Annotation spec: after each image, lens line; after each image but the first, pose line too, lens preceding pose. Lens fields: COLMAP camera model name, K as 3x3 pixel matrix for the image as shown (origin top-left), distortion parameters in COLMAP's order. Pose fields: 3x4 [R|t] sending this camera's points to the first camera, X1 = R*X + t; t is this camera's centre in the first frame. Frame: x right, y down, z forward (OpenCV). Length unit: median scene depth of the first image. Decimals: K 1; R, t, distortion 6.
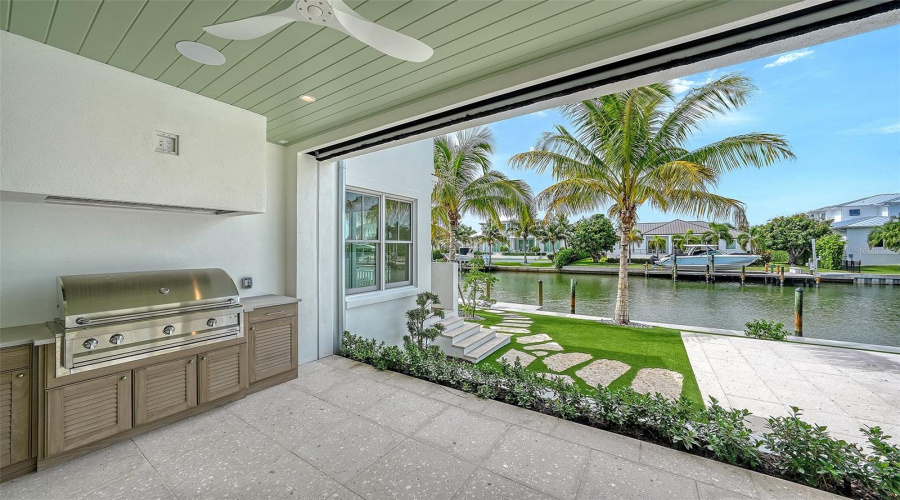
lens RADIAL K [[309.4, 0, 452.1], [0, 309.4, 251.2], [0, 0, 1]] dist [-0.001783, -0.000020]
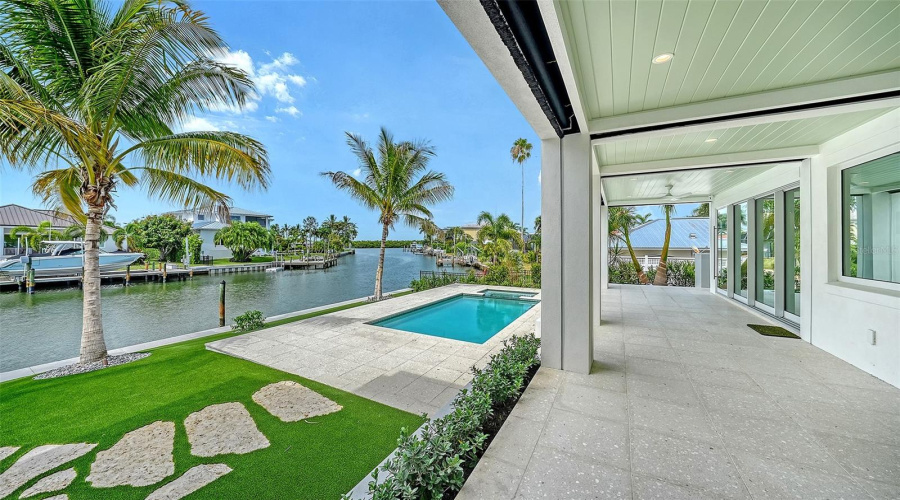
lens RADIAL K [[333.5, 0, 417.9], [0, 333.5, 248.9], [0, 0, 1]] dist [0.004710, -0.000111]
pose [[-0.024091, -0.008535, 0.999673, -0.068806], [0.011215, 0.999898, 0.008807, 0.000158], [-0.999647, 0.011423, -0.023993, 0.167179]]
